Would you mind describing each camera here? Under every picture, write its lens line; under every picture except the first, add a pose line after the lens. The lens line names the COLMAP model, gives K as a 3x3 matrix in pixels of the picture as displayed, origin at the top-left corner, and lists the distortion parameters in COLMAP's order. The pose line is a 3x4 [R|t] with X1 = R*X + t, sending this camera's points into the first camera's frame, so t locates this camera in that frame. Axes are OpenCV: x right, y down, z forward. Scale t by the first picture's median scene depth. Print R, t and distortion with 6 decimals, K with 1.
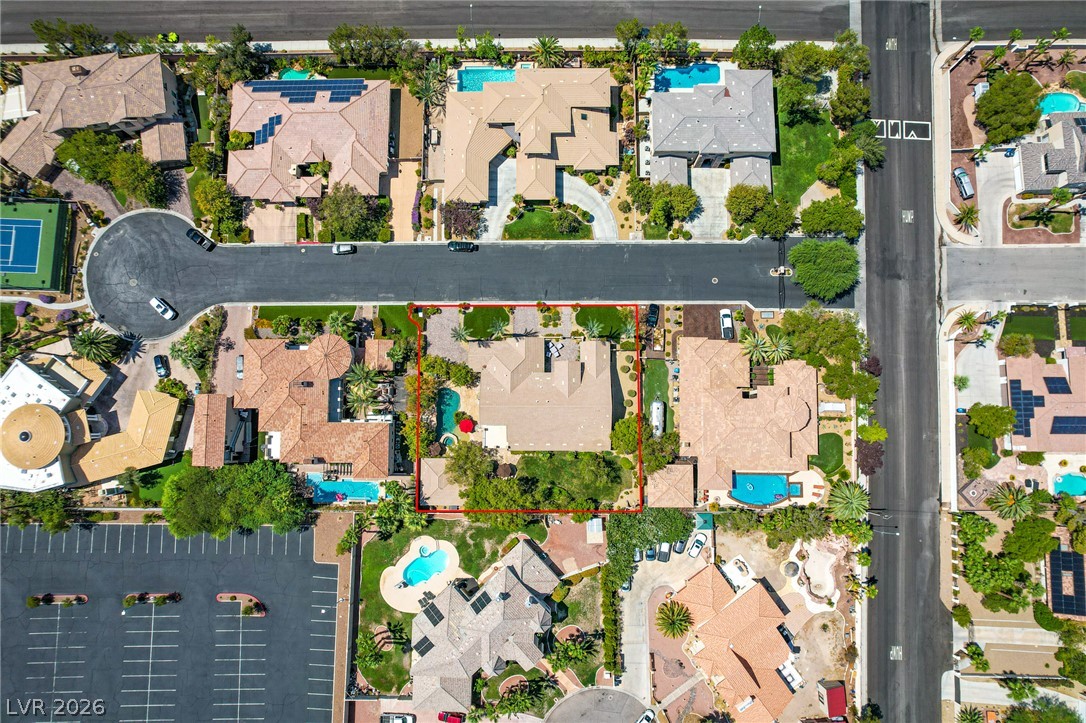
lens RADIAL K [[675.8, 0, 550.5], [0, 675.8, 358.5], [0, 0, 1]] dist [-0.062213, 0.048688]
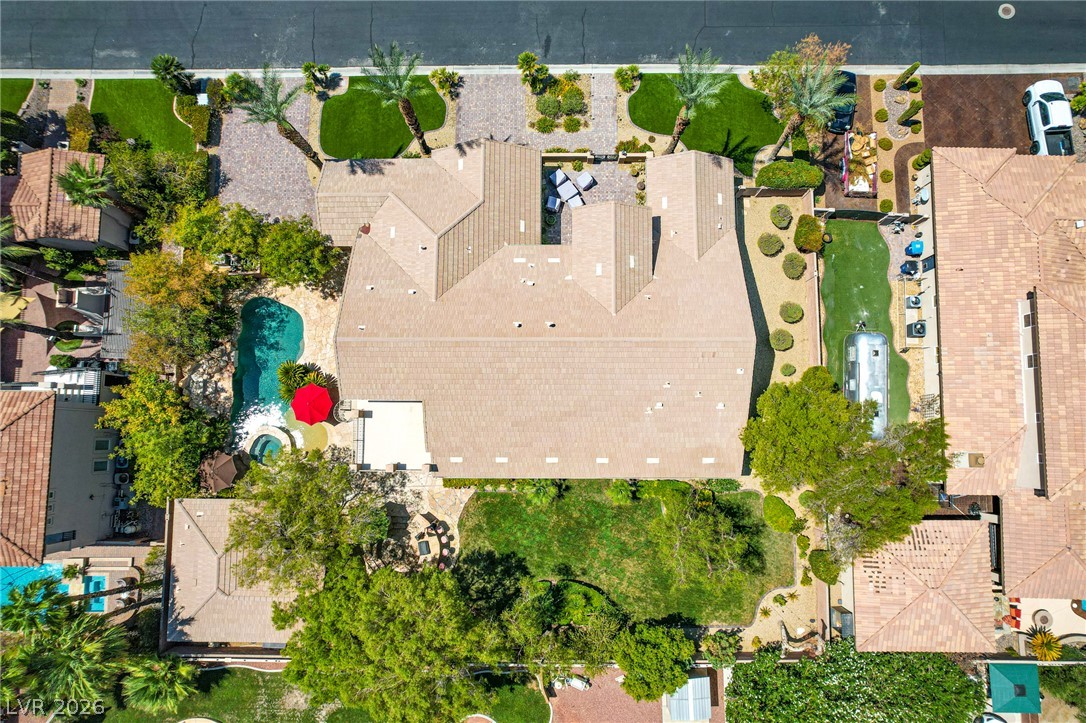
lens RADIAL K [[675.8, 0, 543.4], [0, 675.8, 356.8], [0, 0, 1]] dist [-0.062213, 0.048688]
pose [[0.999864, 0.000620, -0.016505, -0.002316], [-0.000632, 1.000000, -0.000718, 0.075768], [0.016504, 0.000729, 0.999864, 0.657353]]
